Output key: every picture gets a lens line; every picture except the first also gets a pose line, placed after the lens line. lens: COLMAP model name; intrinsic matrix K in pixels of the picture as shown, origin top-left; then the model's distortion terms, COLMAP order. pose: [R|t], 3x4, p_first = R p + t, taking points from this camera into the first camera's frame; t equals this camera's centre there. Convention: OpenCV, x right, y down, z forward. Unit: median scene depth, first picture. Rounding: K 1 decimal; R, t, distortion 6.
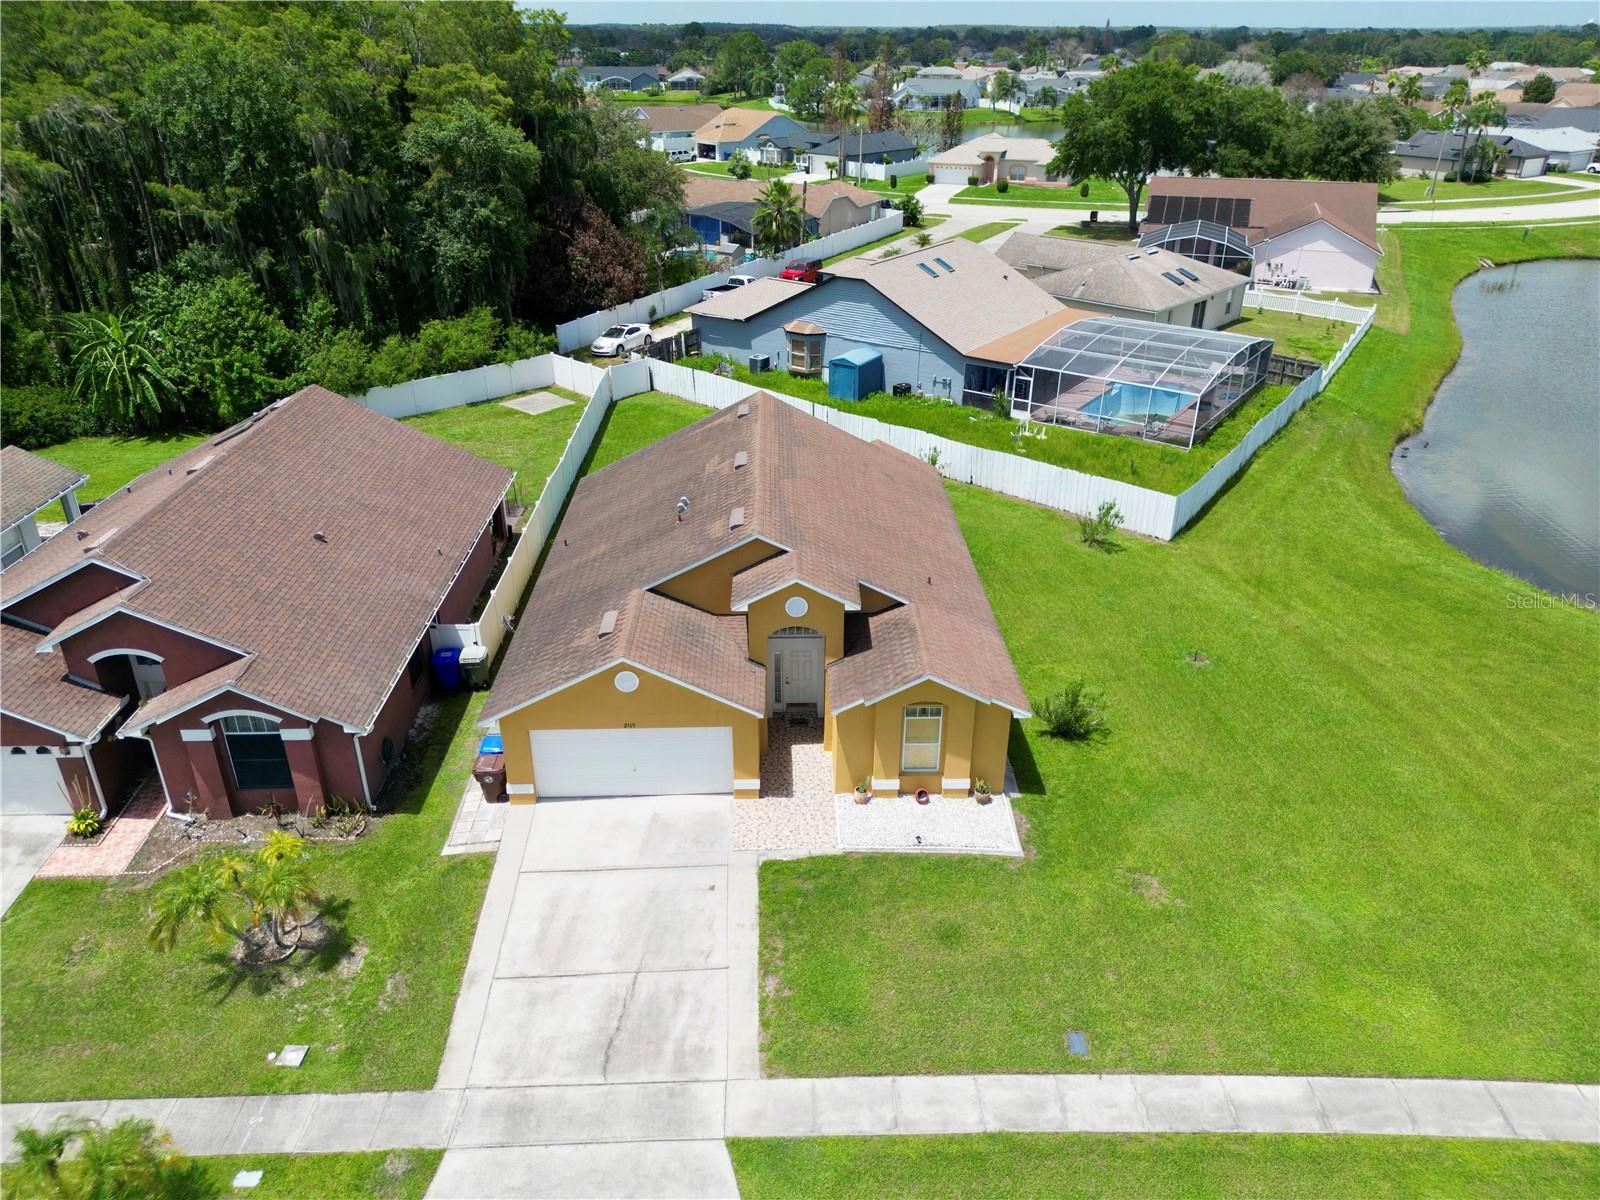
lens RADIAL K [[1142.7, 0, 800.0], [0, 1142.7, 600.0], [0, 0, 1]] dist [0.034275, -0.003286]
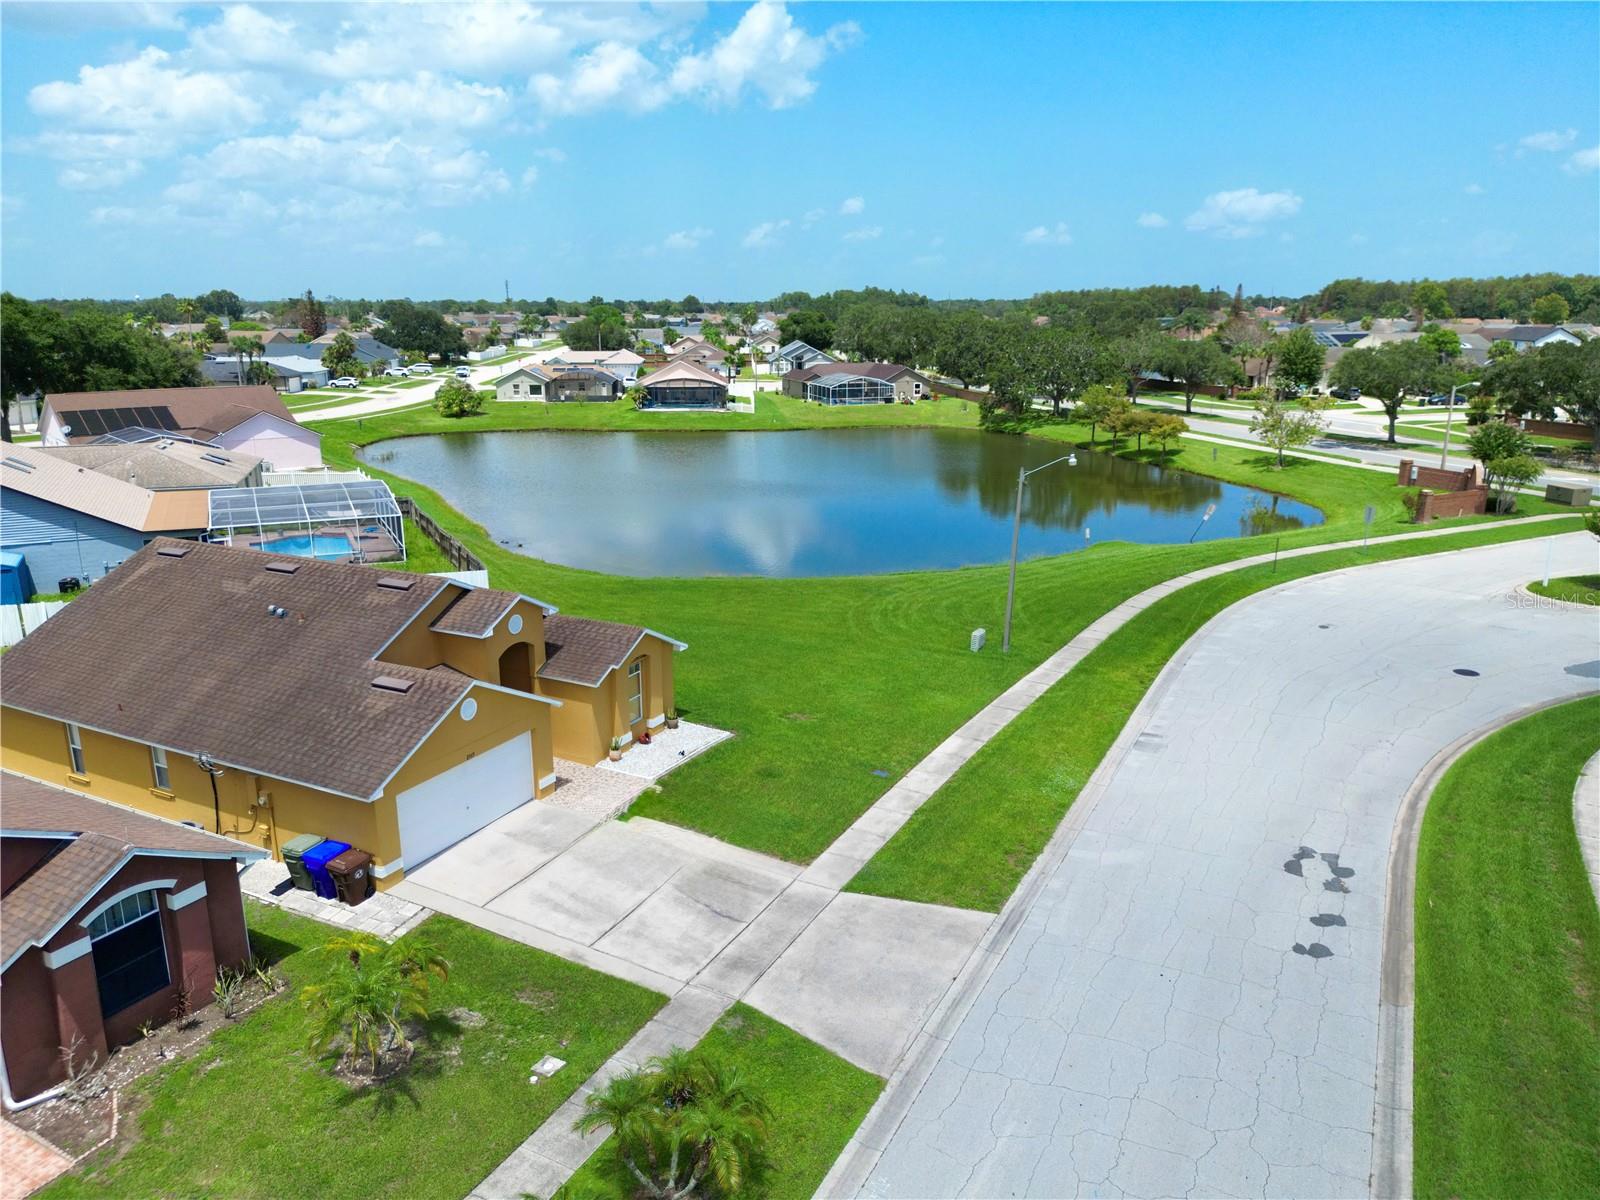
lens RADIAL K [[1123.9, 0, 808.1], [0, 1123.9, 604.2], [0, 0, 1]] dist [0.060220, -0.056972]
pose [[0.482554, -0.231309, 0.844771, -0.955607], [0.393869, 0.918782, 0.026586, 0.085856], [-0.782310, 0.319900, 0.534467, 0.168625]]
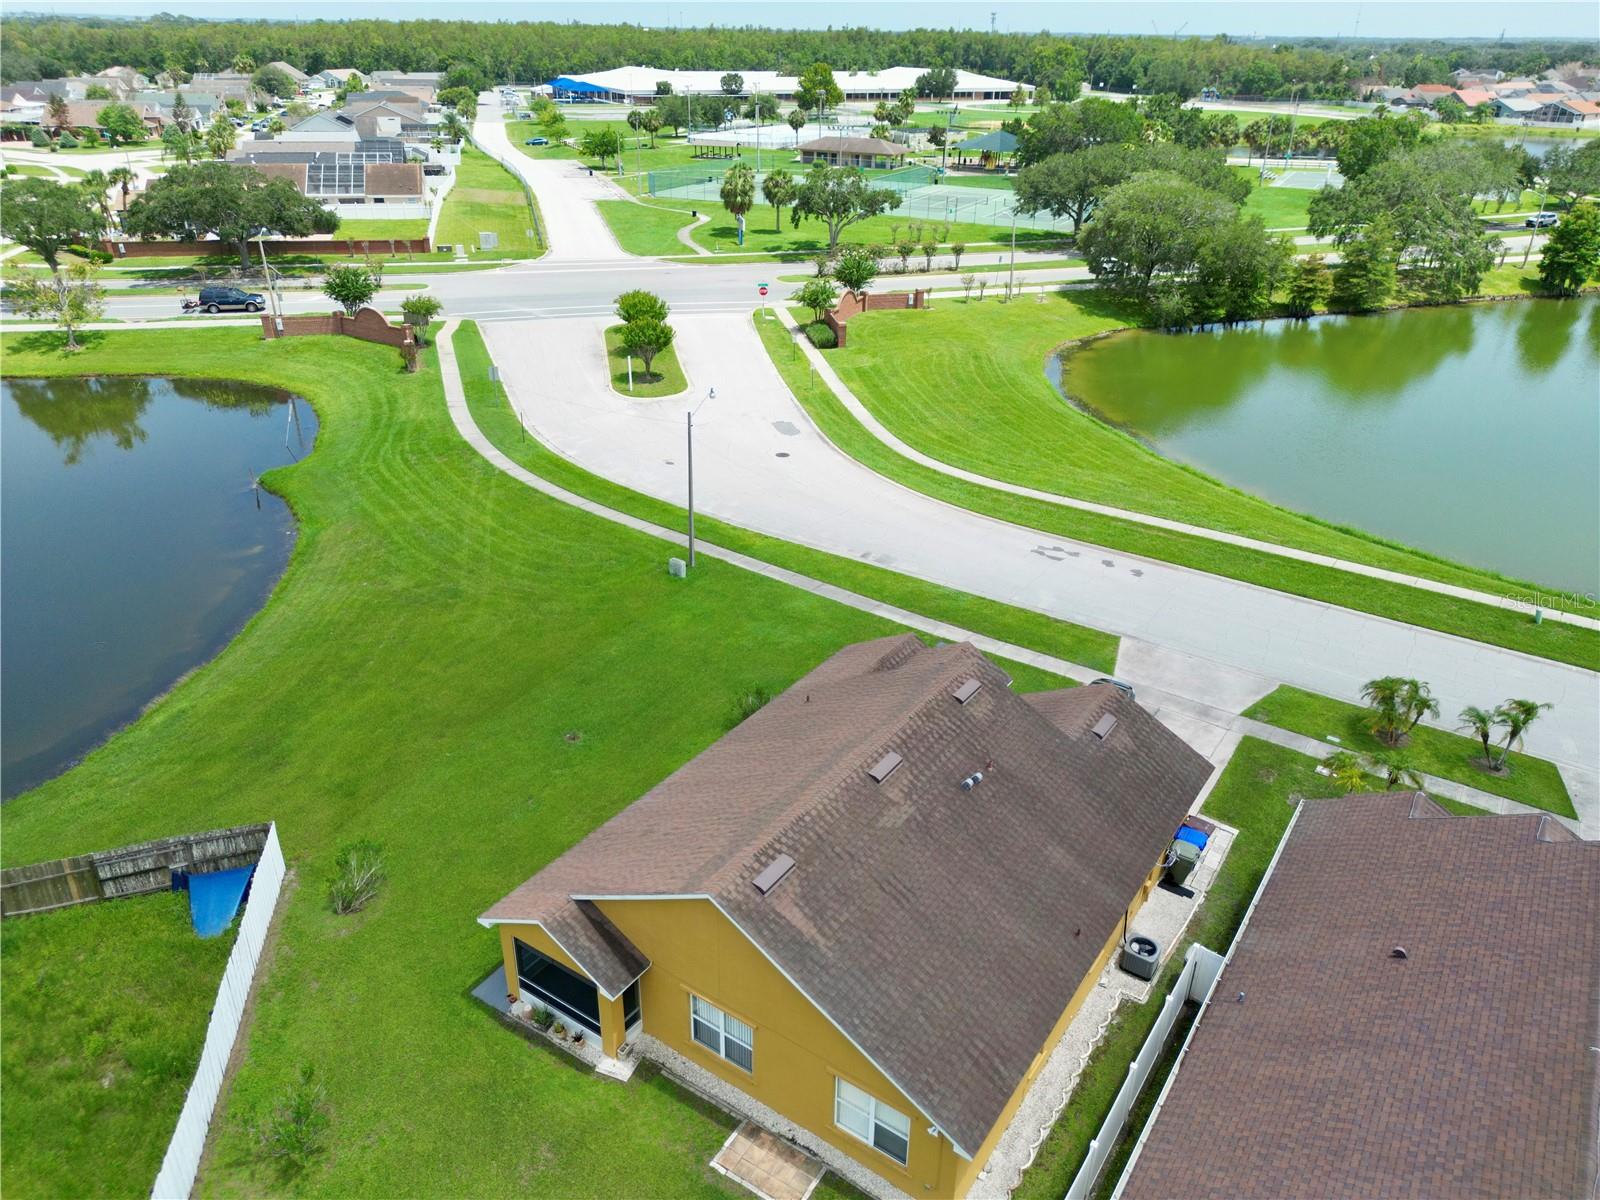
lens RADIAL K [[1123.9, 0, 808.1], [0, 1123.9, 604.2], [0, 0, 1]] dist [0.060220, -0.056972]
pose [[-0.813653, -0.278538, 0.510279, -0.560914], [0.238433, 0.640640, 0.729884, -1.159208], [-0.530205, 0.715540, -0.454846, 1.864015]]
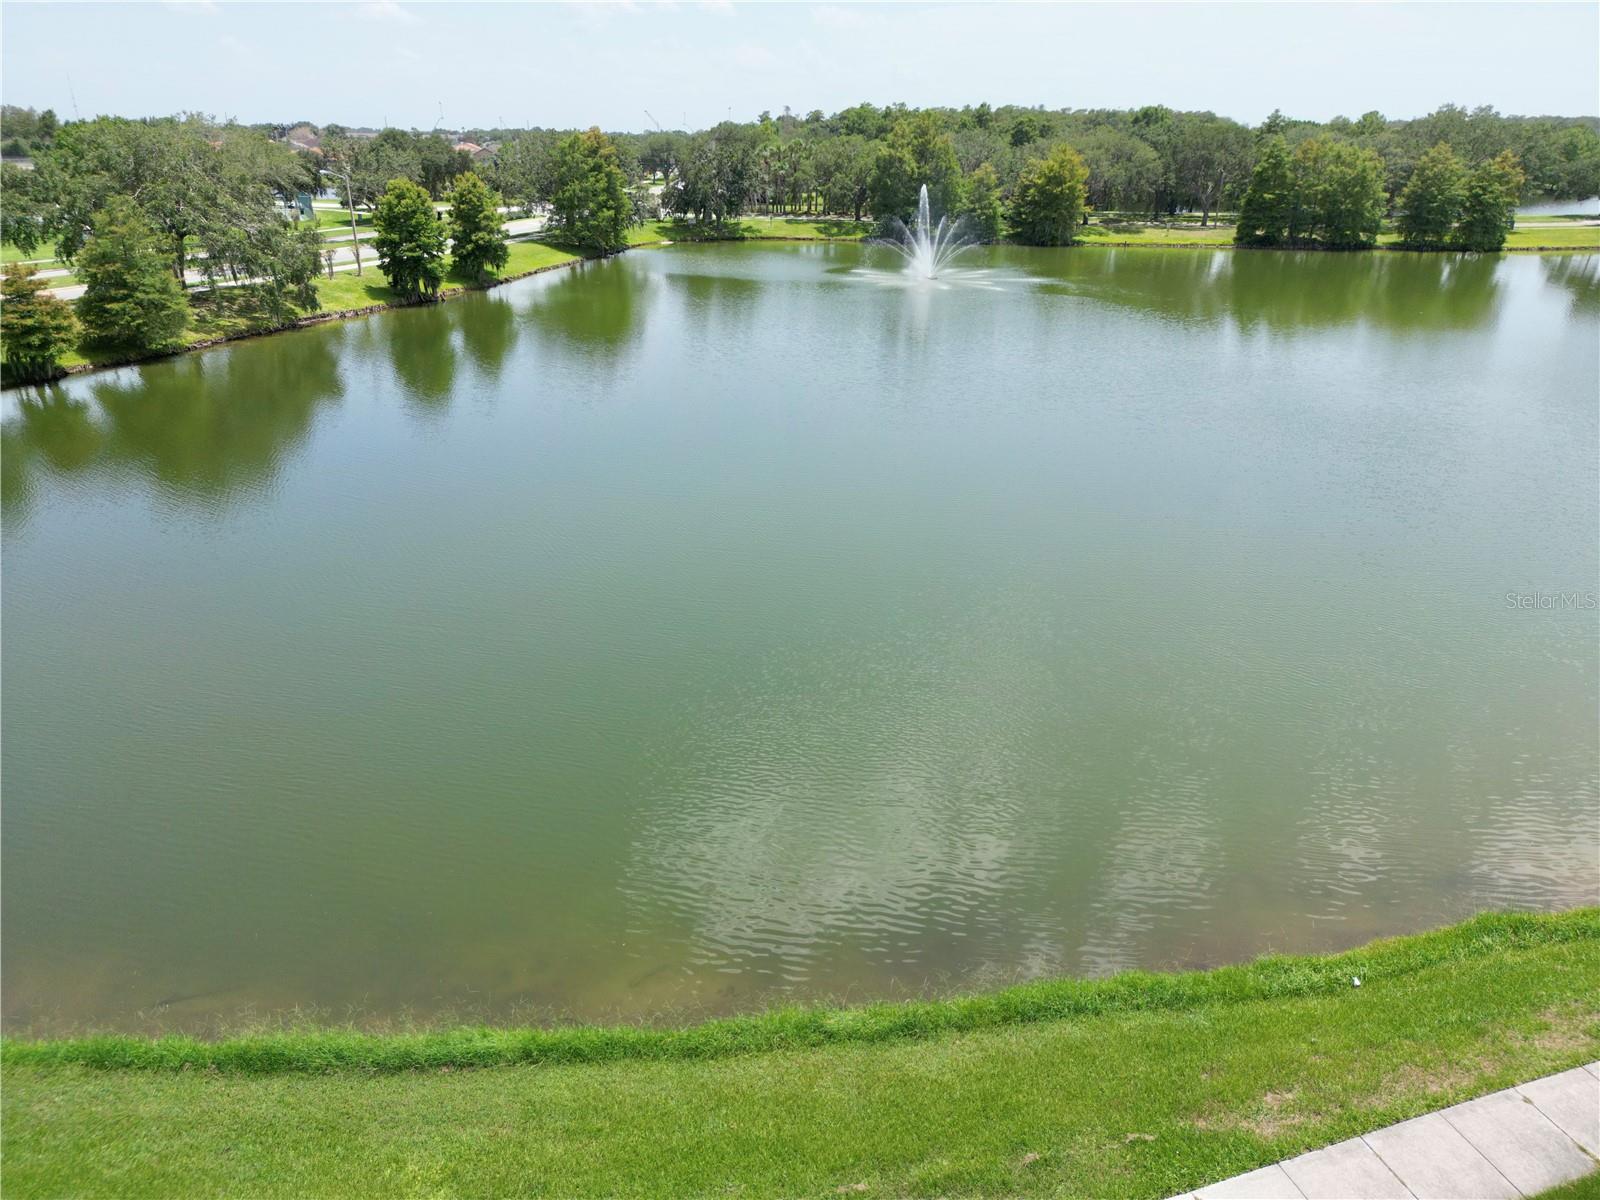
lens RADIAL K [[1142.7, 0, 800.0], [0, 1142.7, 600.0], [0, 0, 1]] dist [0.034275, -0.003286]
pose [[-0.953916, 0.101098, -0.282530, -0.332945], [-0.143085, 0.674356, 0.724411, 0.174742], [0.263762, 0.731453, -0.628813, 0.269394]]
